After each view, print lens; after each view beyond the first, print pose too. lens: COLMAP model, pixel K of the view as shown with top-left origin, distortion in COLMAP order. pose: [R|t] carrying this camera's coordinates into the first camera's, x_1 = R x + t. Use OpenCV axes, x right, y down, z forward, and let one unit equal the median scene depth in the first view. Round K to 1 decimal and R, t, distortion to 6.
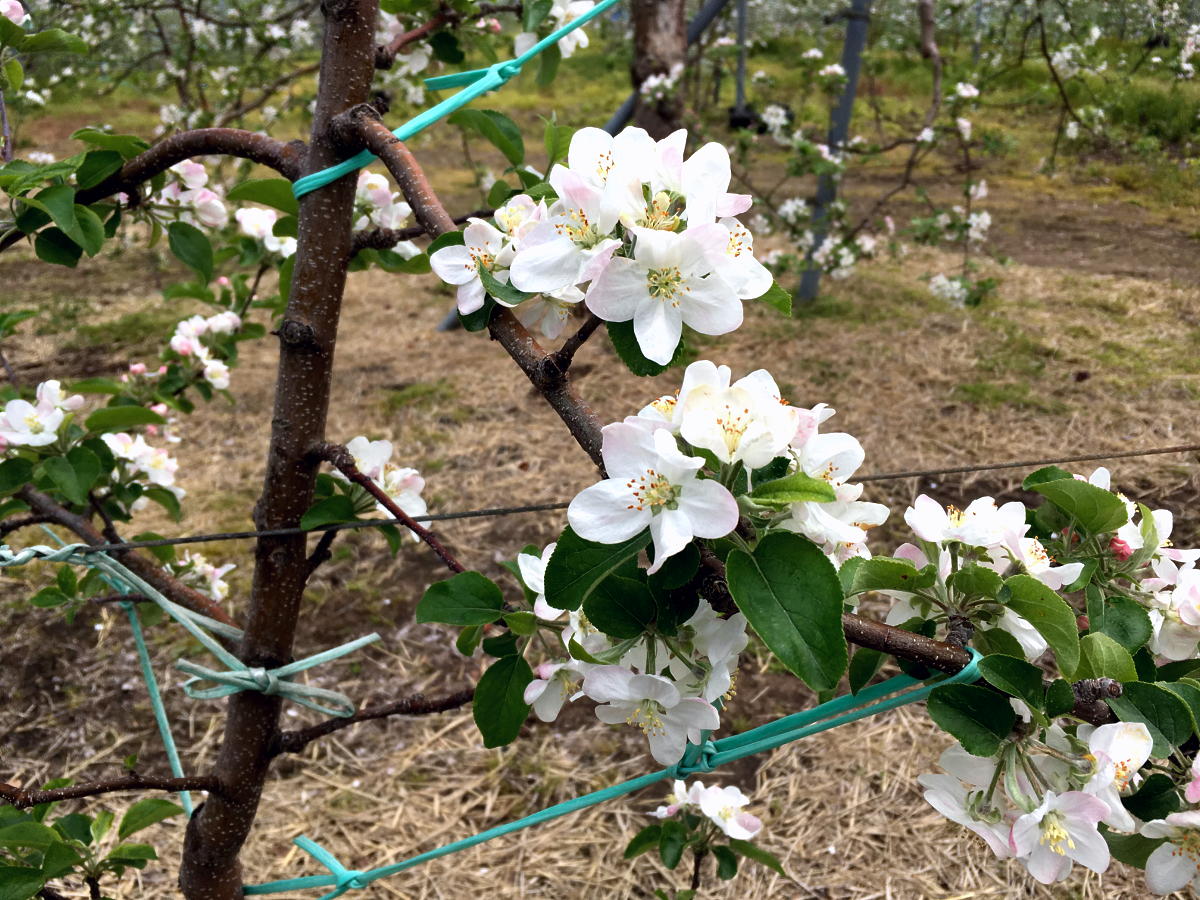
lens RADIAL K [[1024.5, 0, 600.0], [0, 1024.5, 450.0], [0, 0, 1]] dist [0.082297, -0.143434]
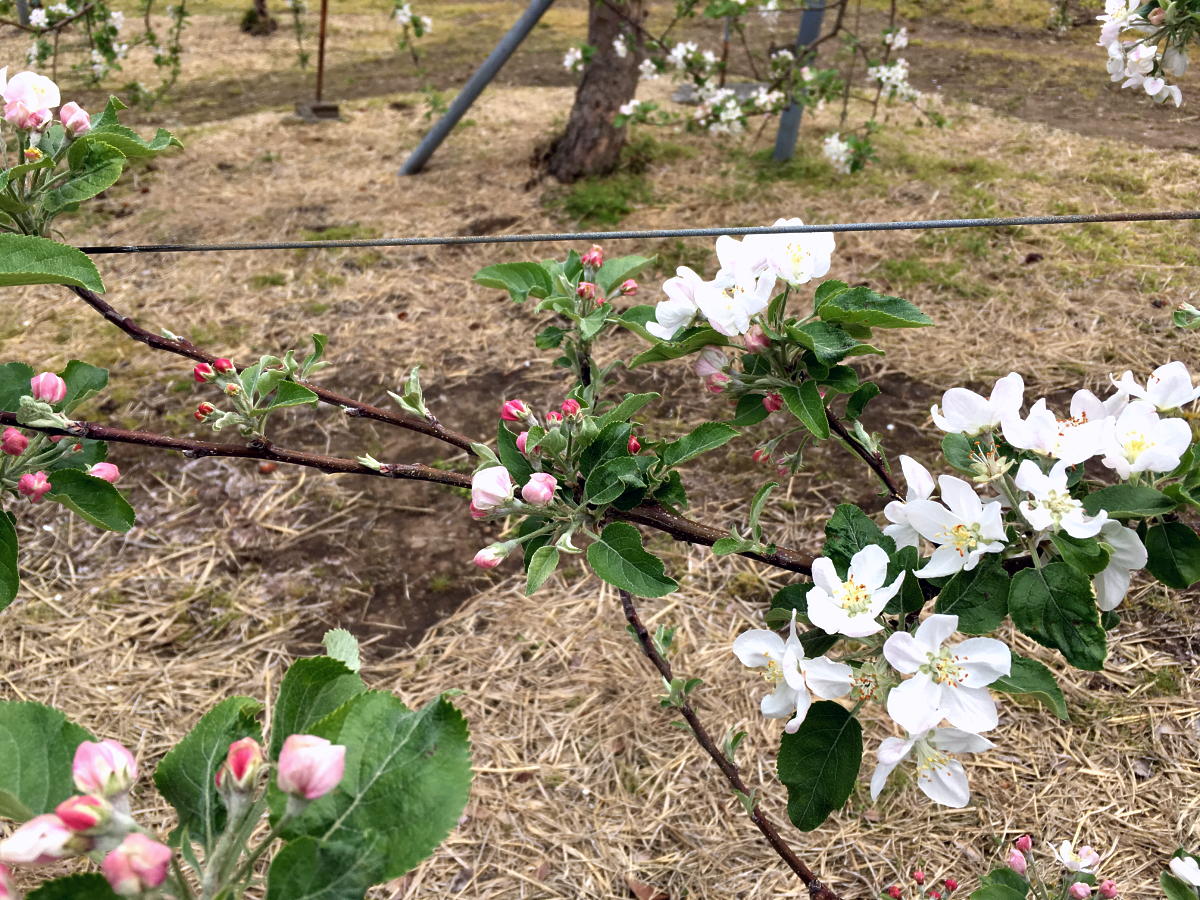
lens RADIAL K [[1015.9, 0, 597.6], [0, 1015.9, 451.7], [0, 0, 1]] dist [0.082264, -0.137157]
pose [[0.985492, 0.088483, -0.144835, 0.469279], [-0.067781, 0.987528, 0.142107, -0.013385], [0.155603, -0.130228, 0.979198, 0.074619]]
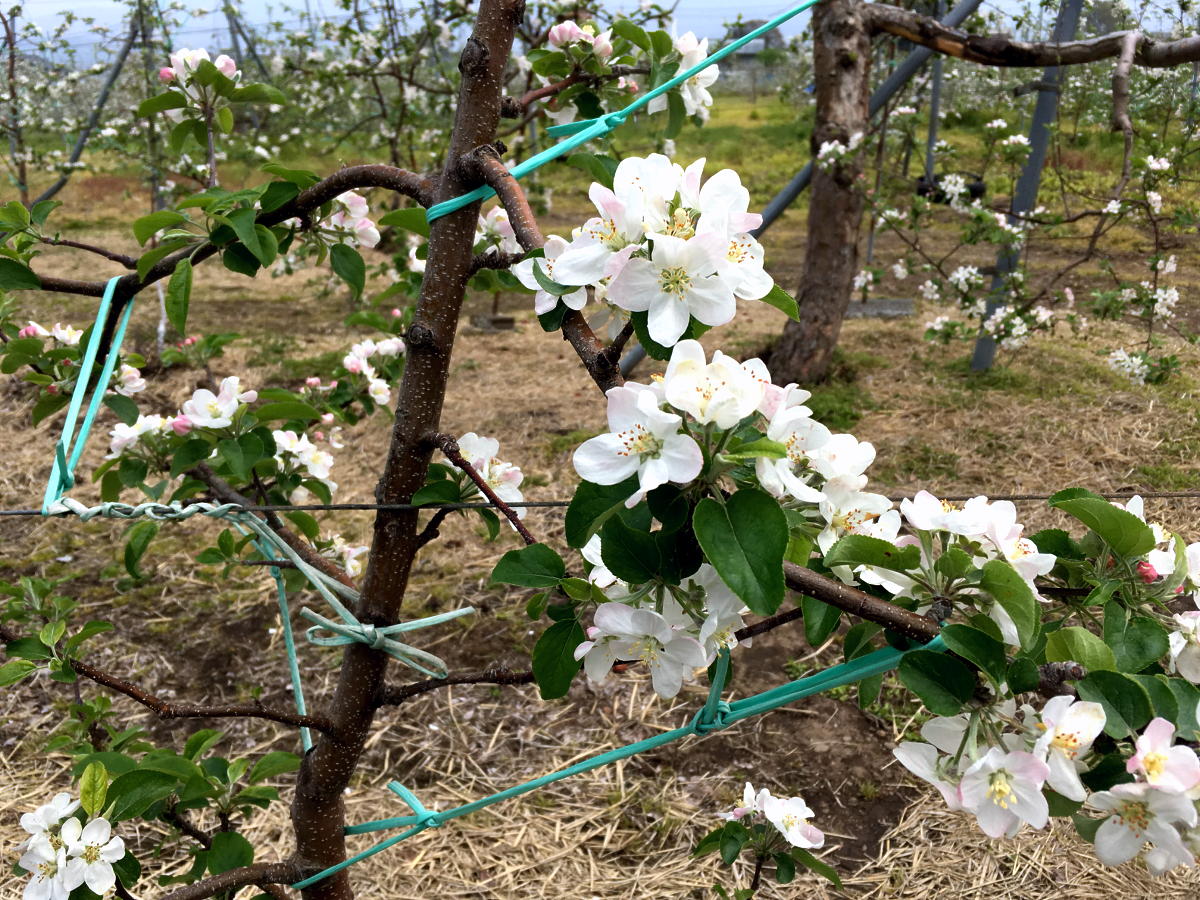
lens RADIAL K [[1020.1, 0, 604.0], [0, 1020.1, 450.7], [0, 0, 1]] dist [0.085994, -0.149011]
pose [[0.984736, 0.065884, -0.161105, 0.028434], [-0.075035, 0.995856, -0.051386, 0.015905], [0.157052, 0.062690, 0.985599, -0.028975]]
